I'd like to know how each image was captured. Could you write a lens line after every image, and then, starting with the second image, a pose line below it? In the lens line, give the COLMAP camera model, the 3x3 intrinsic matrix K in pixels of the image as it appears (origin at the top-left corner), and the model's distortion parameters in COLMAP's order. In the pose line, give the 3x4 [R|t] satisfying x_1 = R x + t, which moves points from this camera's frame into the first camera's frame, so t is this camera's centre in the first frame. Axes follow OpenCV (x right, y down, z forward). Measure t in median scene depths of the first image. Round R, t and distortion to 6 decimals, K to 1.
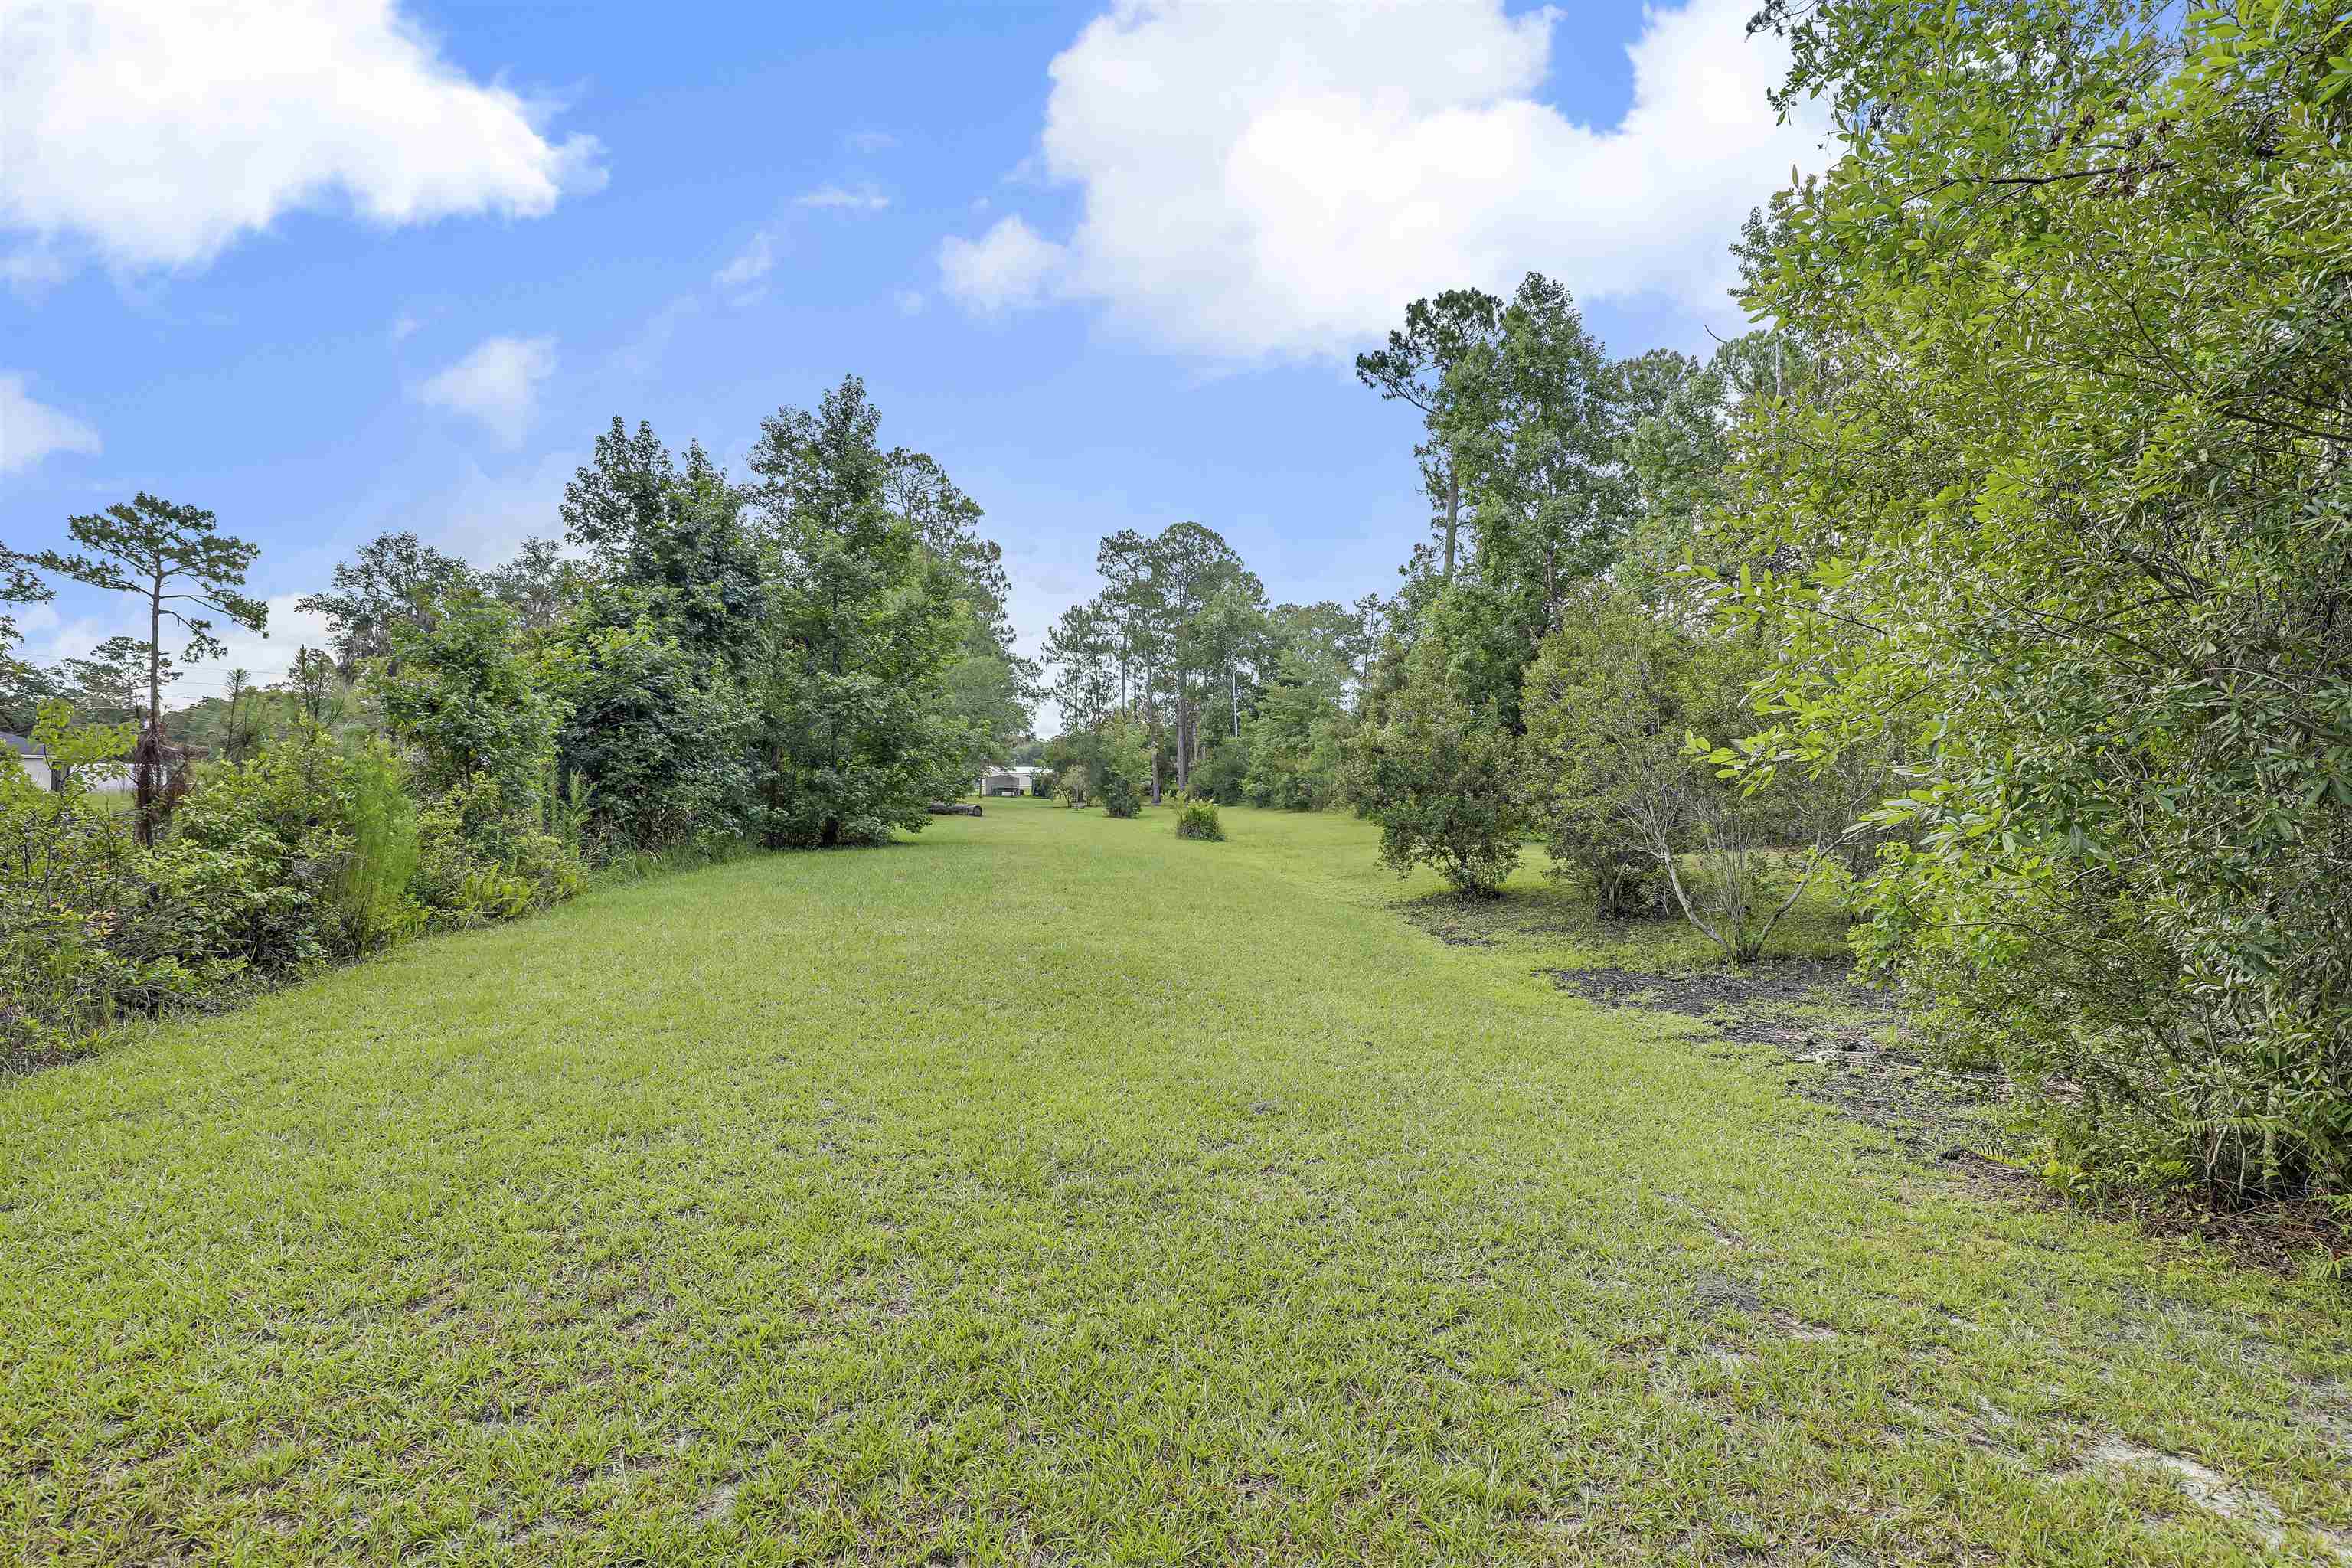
lens RADIAL K [[1101.3, 0, 1190.6], [0, 1101.3, 793.1], [0, 0, 1]] dist [-0.008812, -0.000517]
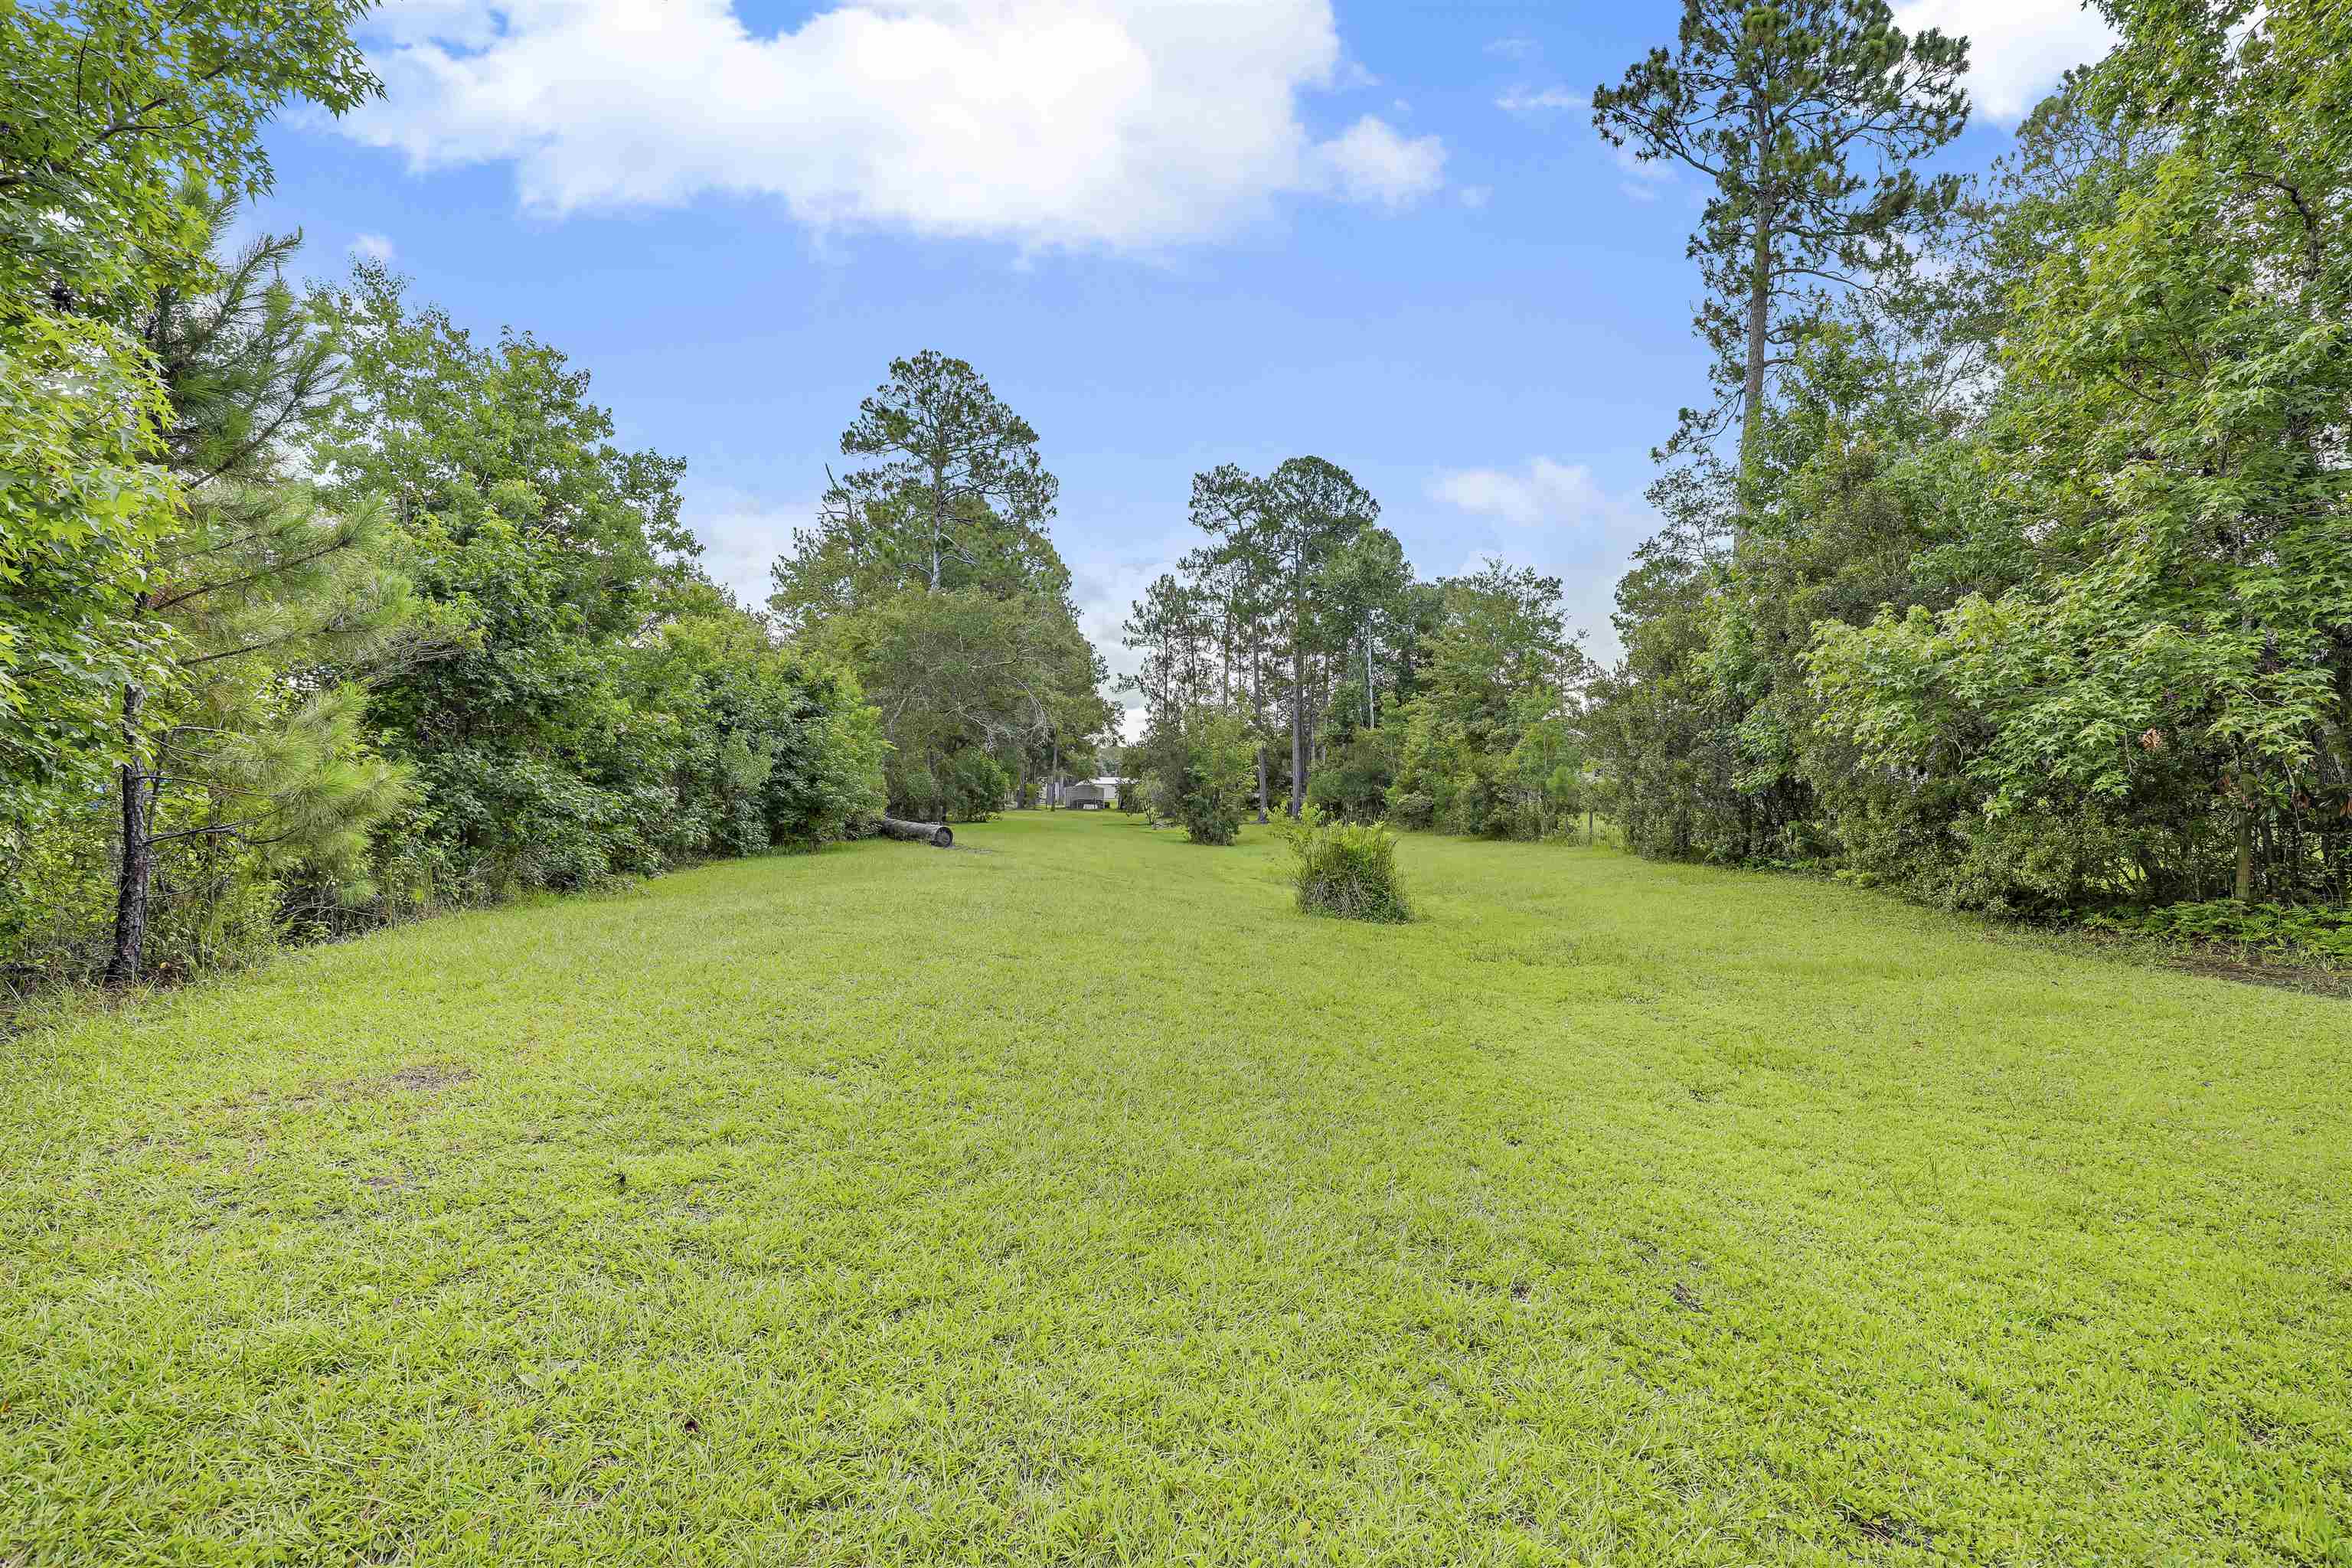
lens RADIAL K [[1101.3, 0, 1190.6], [0, 1101.3, 793.1], [0, 0, 1]] dist [-0.008812, -0.000517]
pose [[0.994886, 0.005273, -0.100864, -0.004611], [-0.006504, 0.999908, -0.011882, -0.000260], [0.100792, 0.012477, 0.994829, 0.225926]]
